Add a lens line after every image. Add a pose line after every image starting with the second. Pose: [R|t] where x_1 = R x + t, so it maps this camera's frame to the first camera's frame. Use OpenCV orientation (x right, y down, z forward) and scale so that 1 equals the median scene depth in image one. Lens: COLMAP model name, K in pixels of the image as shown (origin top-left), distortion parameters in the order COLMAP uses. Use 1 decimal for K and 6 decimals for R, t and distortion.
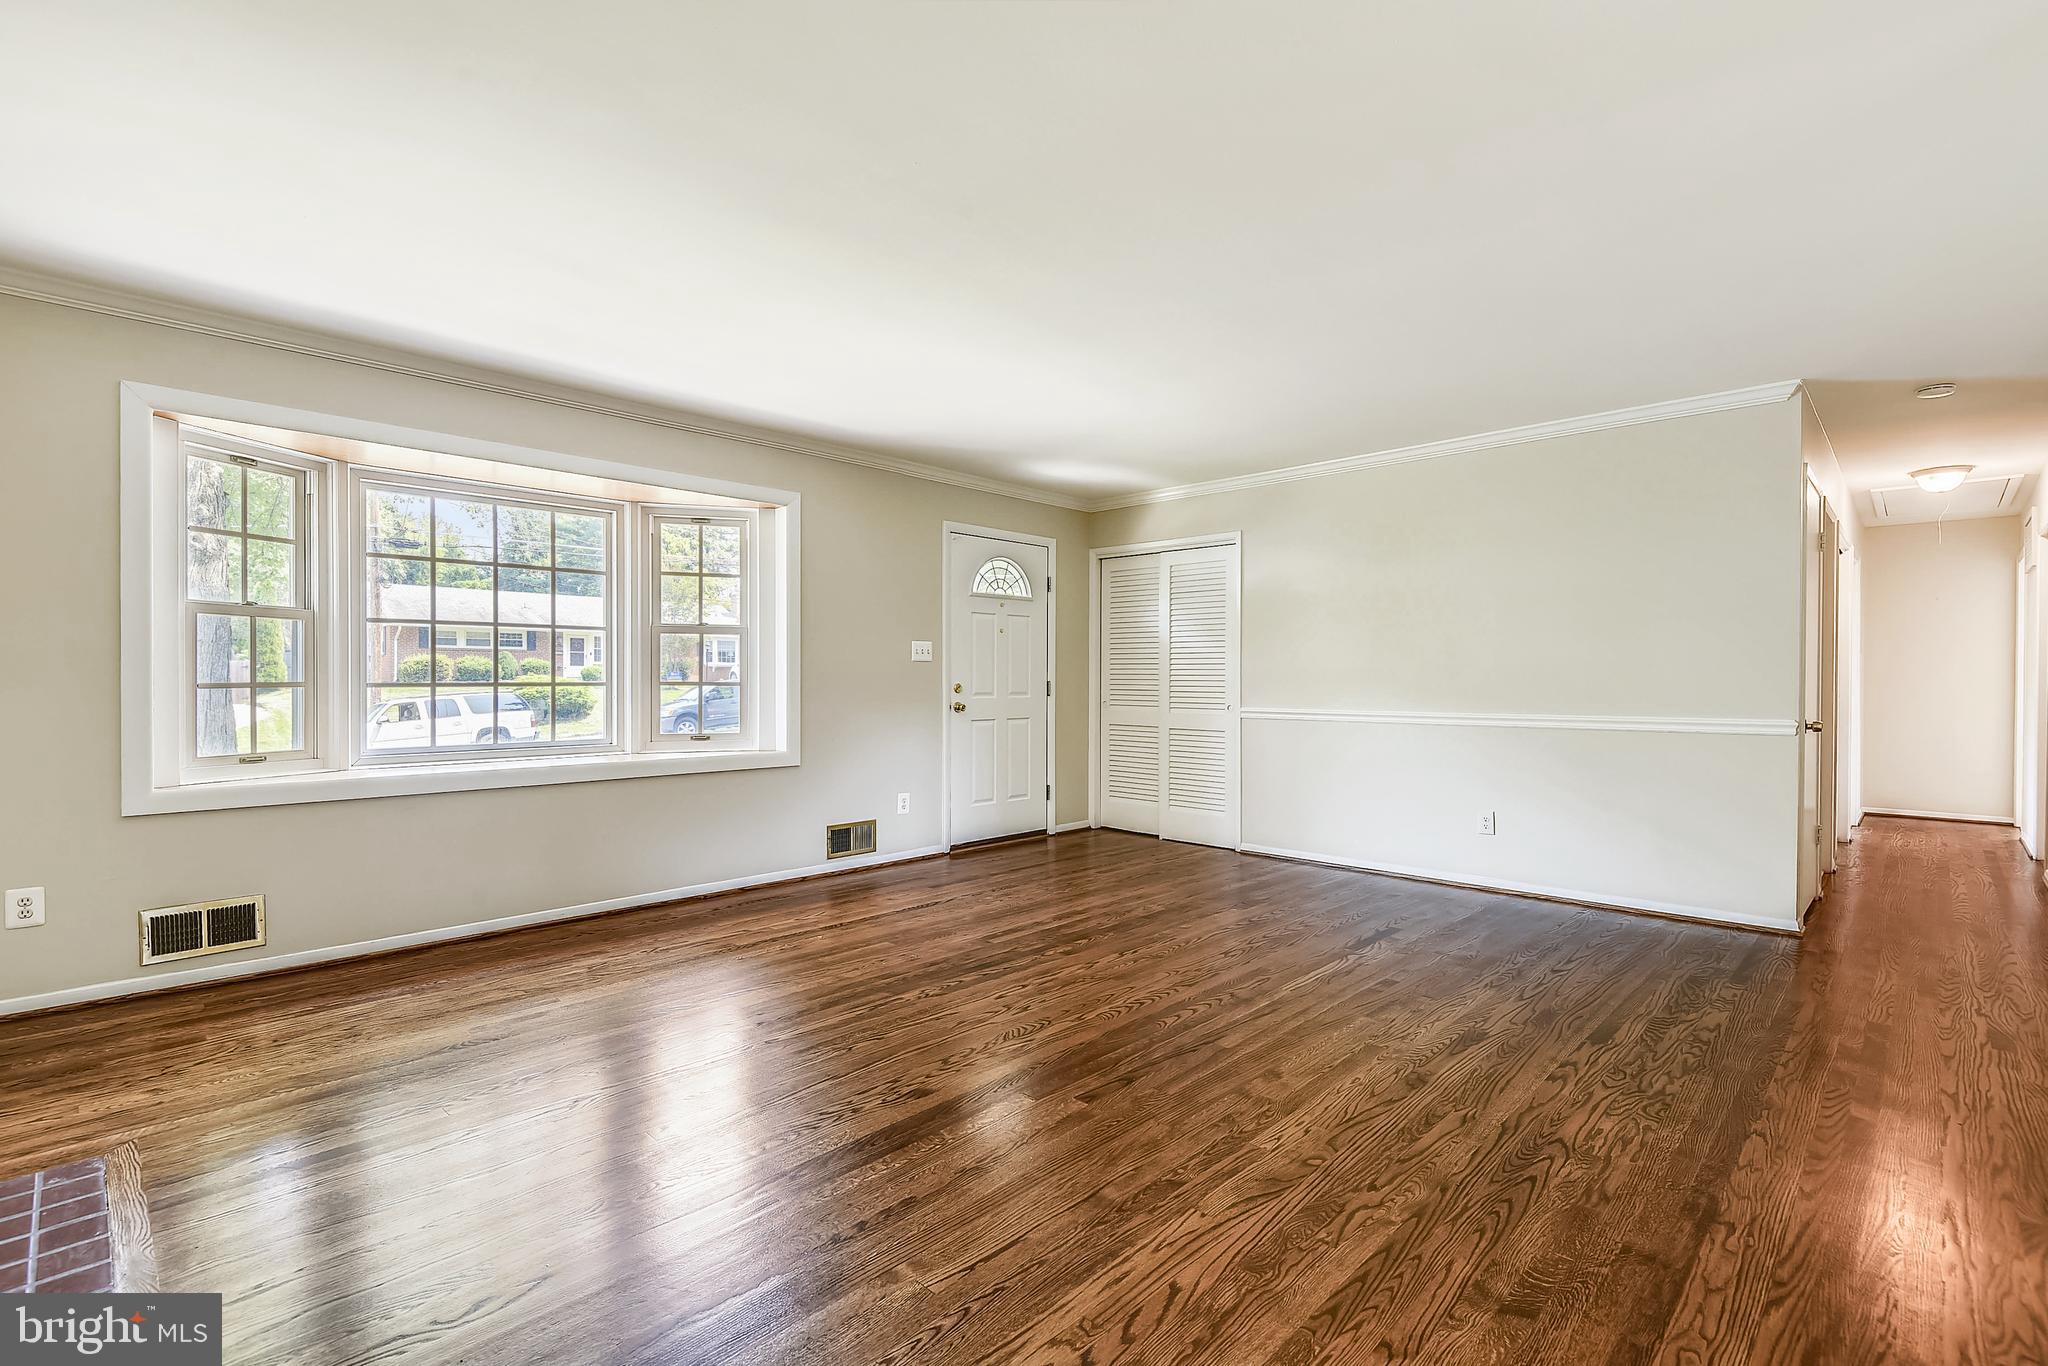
lens RADIAL K [[911.4, 0, 1024.0], [0, 911.4, 683.0], [0, 0, 1]] dist [0.002588, -0.006045]
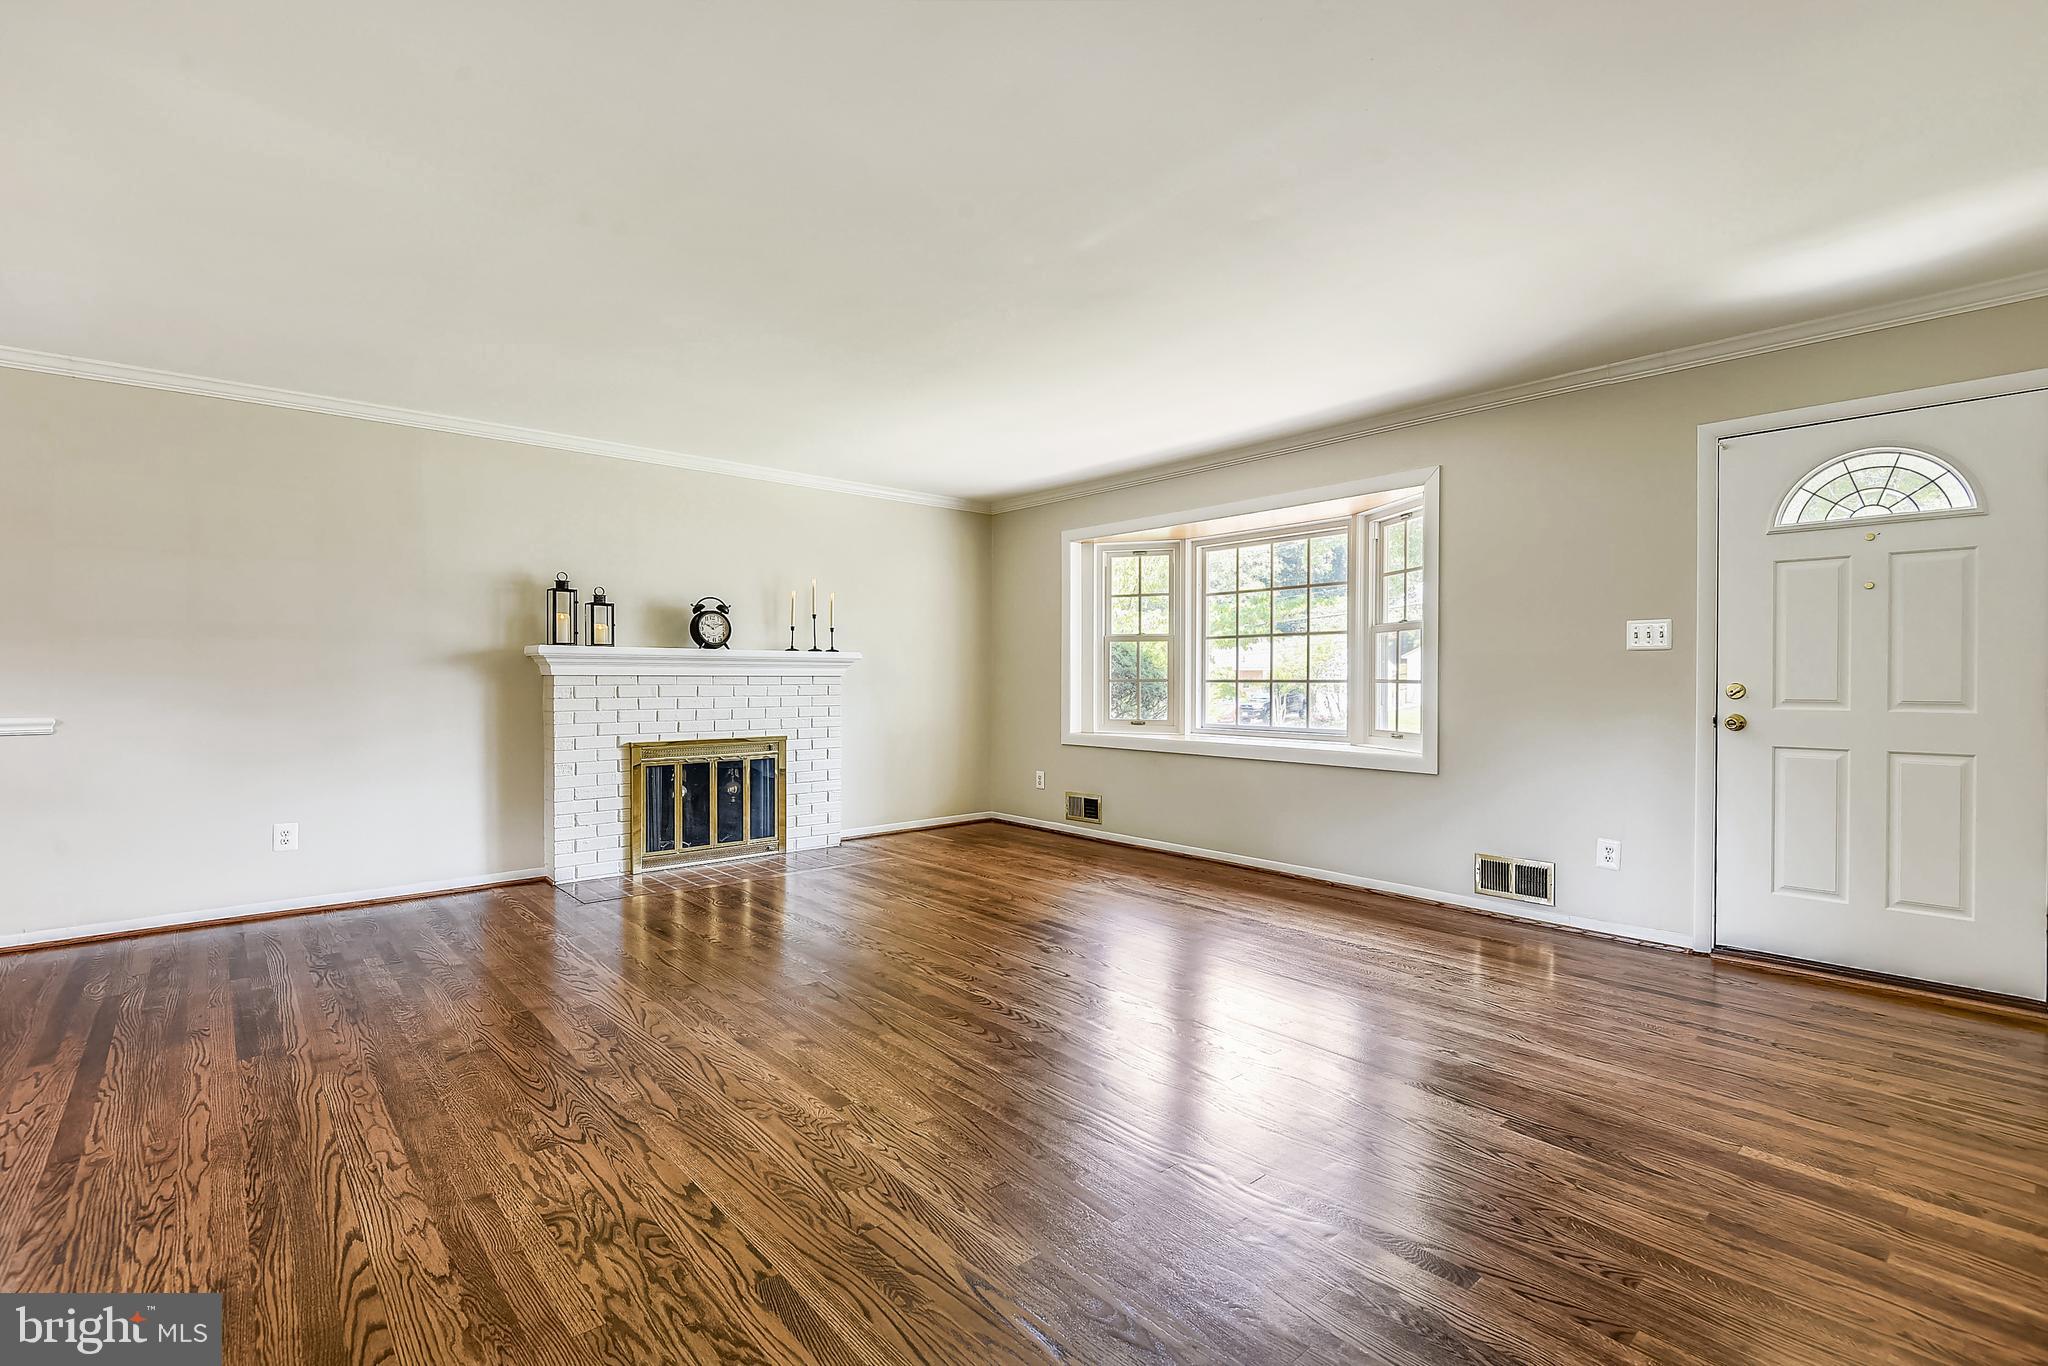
lens RADIAL K [[923.6, 0, 1038.3], [0, 923.6, 692.6], [0, 0, 1]] dist [0.037890, -0.027677]
pose [[-0.059065, 0.012681, -0.998174, 0.928549], [-0.004960, 0.999903, 0.012996, 0.001503], [0.998242, 0.005719, -0.058996, 0.922331]]
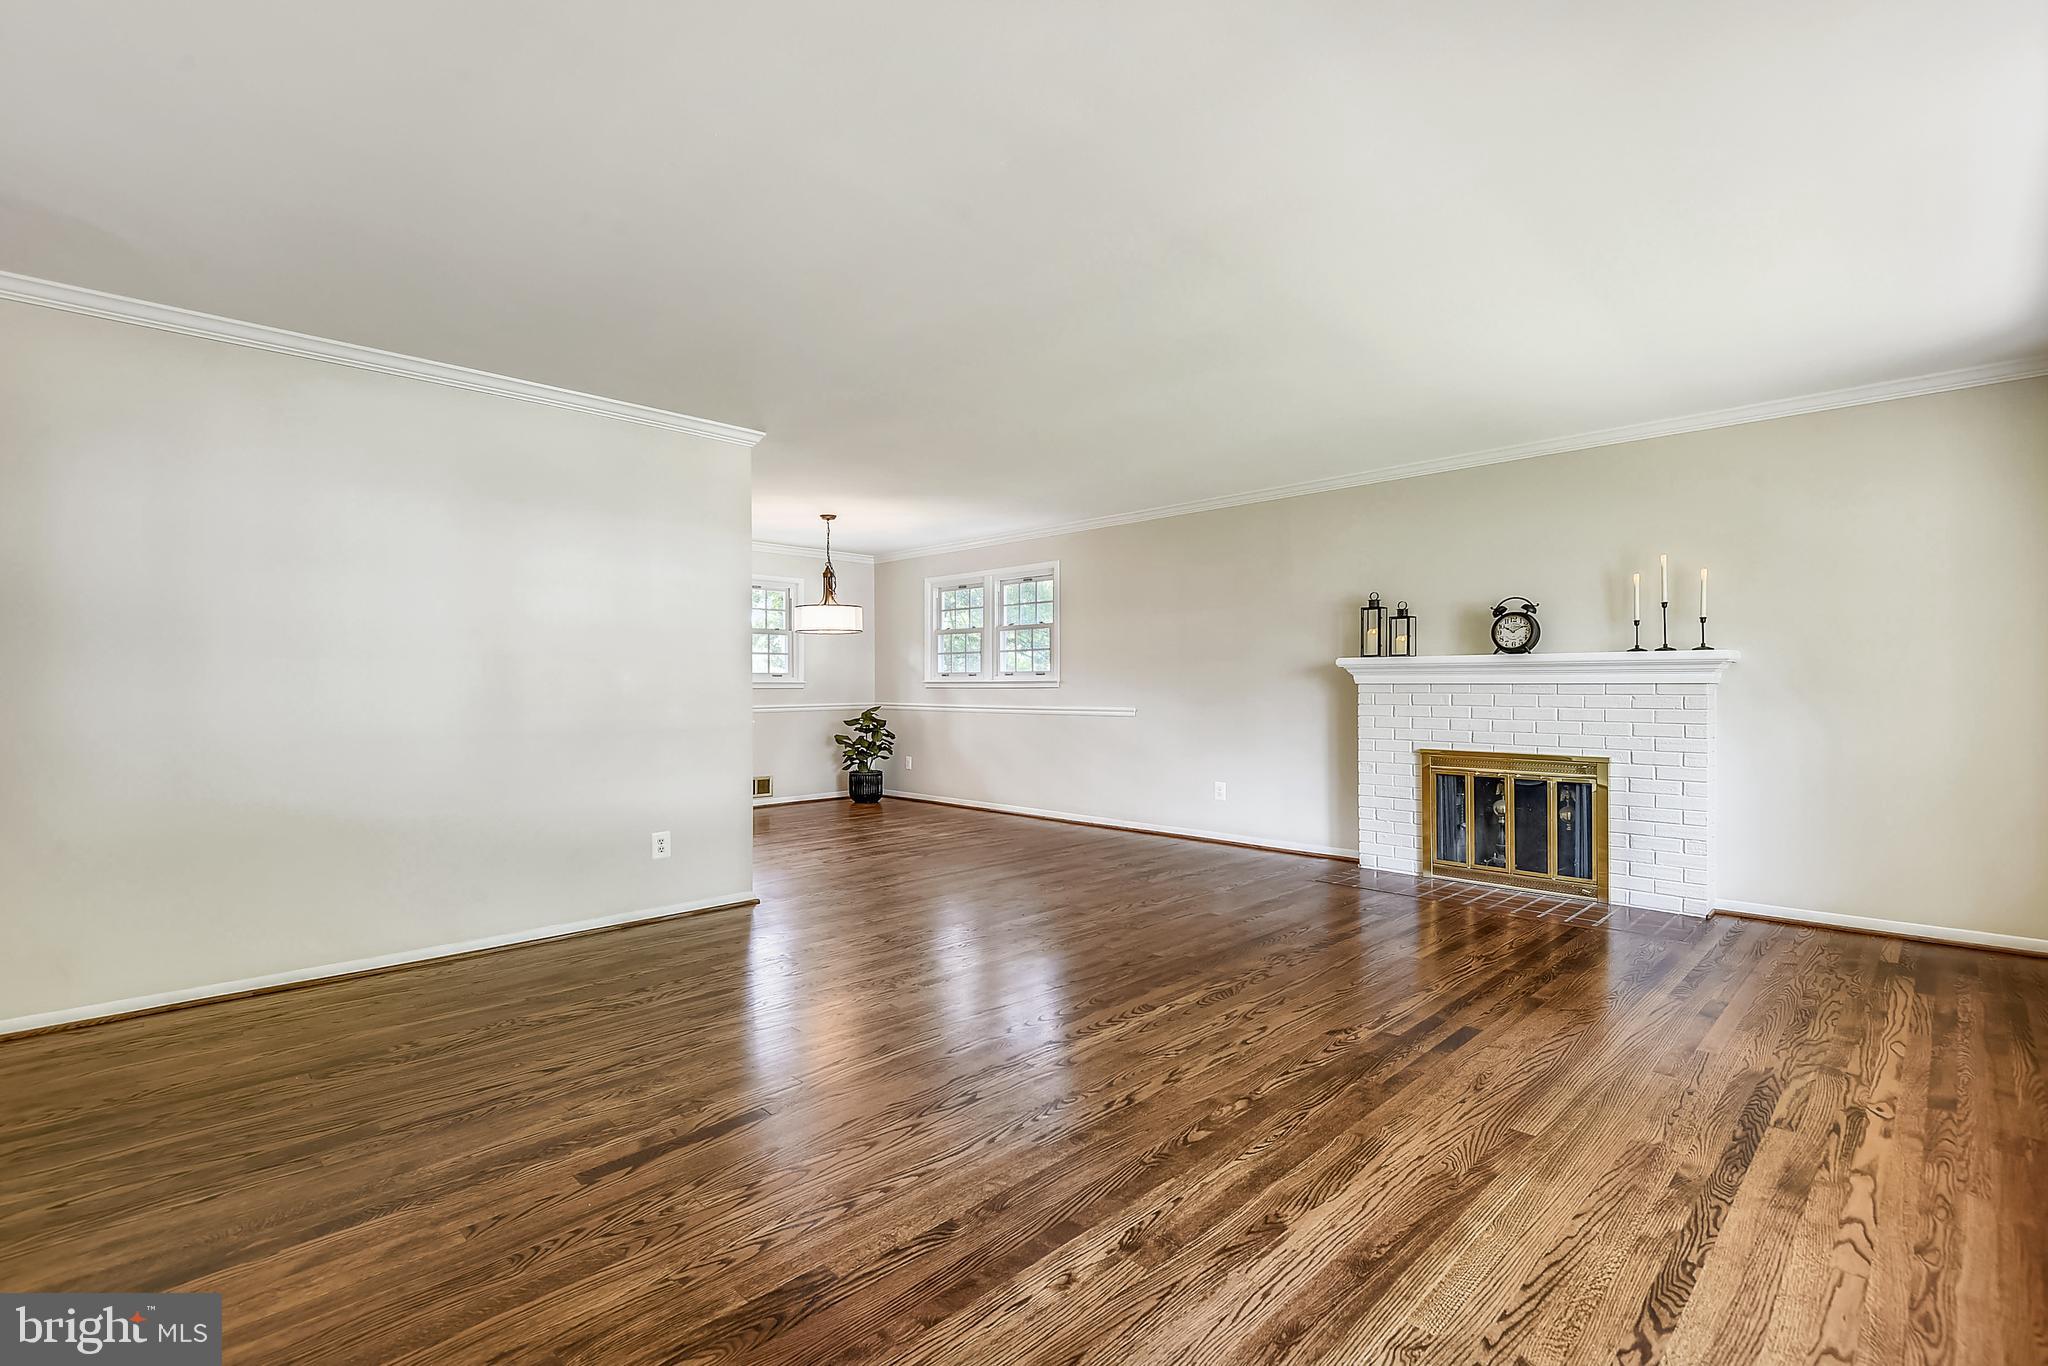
lens RADIAL K [[930.8, 0, 1026.2], [0, 930.8, 672.8], [0, 0, 1]] dist [0.038280, -0.029252]
pose [[-0.999948, -0.000715, 0.010175, 0.176176], [-0.000825, 0.999941, -0.010810, -0.003721], [-0.010166, -0.010818, -0.999890, 1.688186]]
